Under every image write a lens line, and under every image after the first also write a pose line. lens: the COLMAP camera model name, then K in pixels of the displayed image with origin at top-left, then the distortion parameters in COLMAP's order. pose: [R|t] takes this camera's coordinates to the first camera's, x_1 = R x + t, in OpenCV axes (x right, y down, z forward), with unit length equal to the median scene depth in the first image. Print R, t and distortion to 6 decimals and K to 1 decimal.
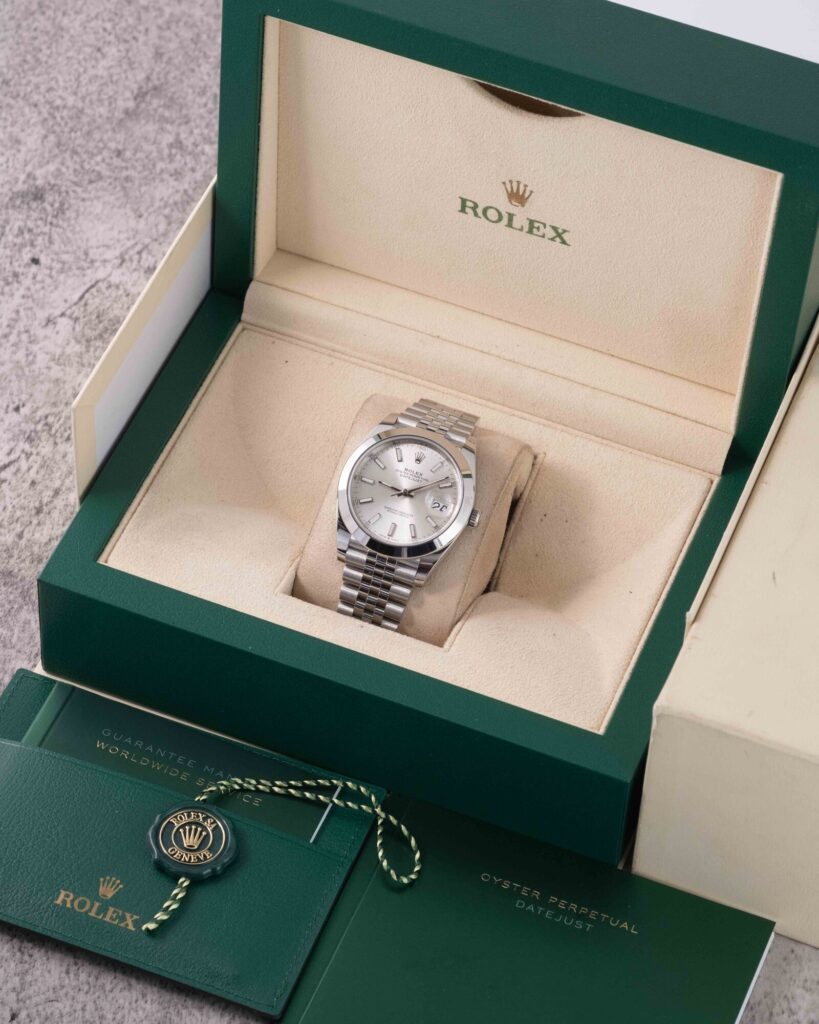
lens RADIAL K [[4270.1, 0, 409.5], [0, 4270.1, 512.0], [0, 0, 1]] dist [0.142501, 4.177830]
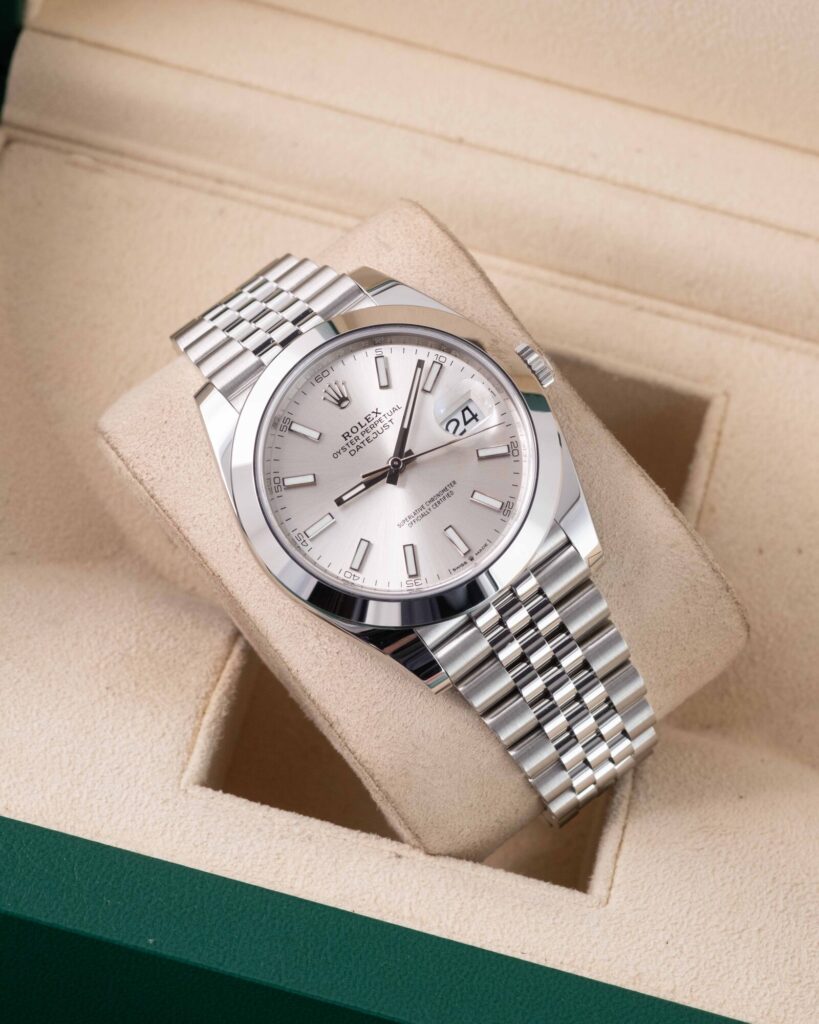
lens RADIAL K [[4365.3, 0, 409.5], [0, 4365.3, 512.0], [0, 0, 1]] dist [0.207787, -0.281145]
pose [[0.984996, -0.066806, 0.159122, -0.075752], [0.051846, 0.993993, 0.096385, -0.048187], [-0.164605, -0.086689, 0.982543, 0.569528]]
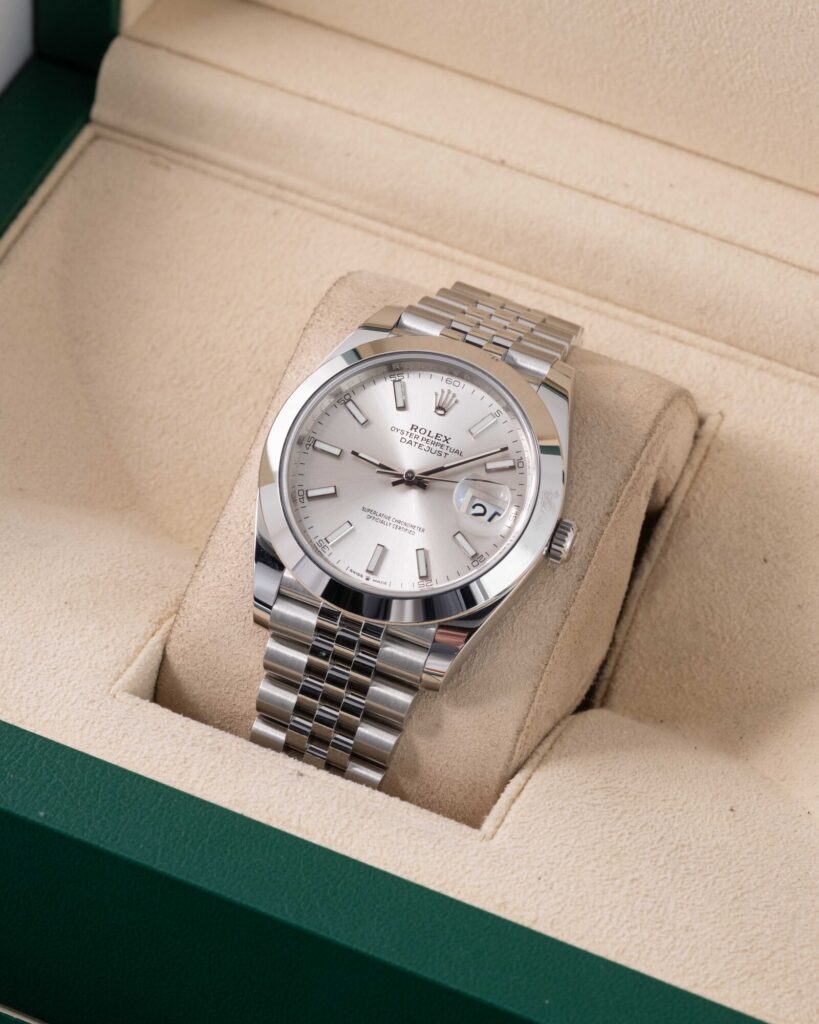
lens RADIAL K [[4365.3, 0, 409.5], [0, 4365.3, 512.0], [0, 0, 1]] dist [0.207787, -0.281145]
pose [[0.998906, 0.036330, -0.029456, 0.012479], [-0.037160, 0.998913, -0.028145, 0.011740], [0.028402, 0.029209, 0.999170, 0.537370]]
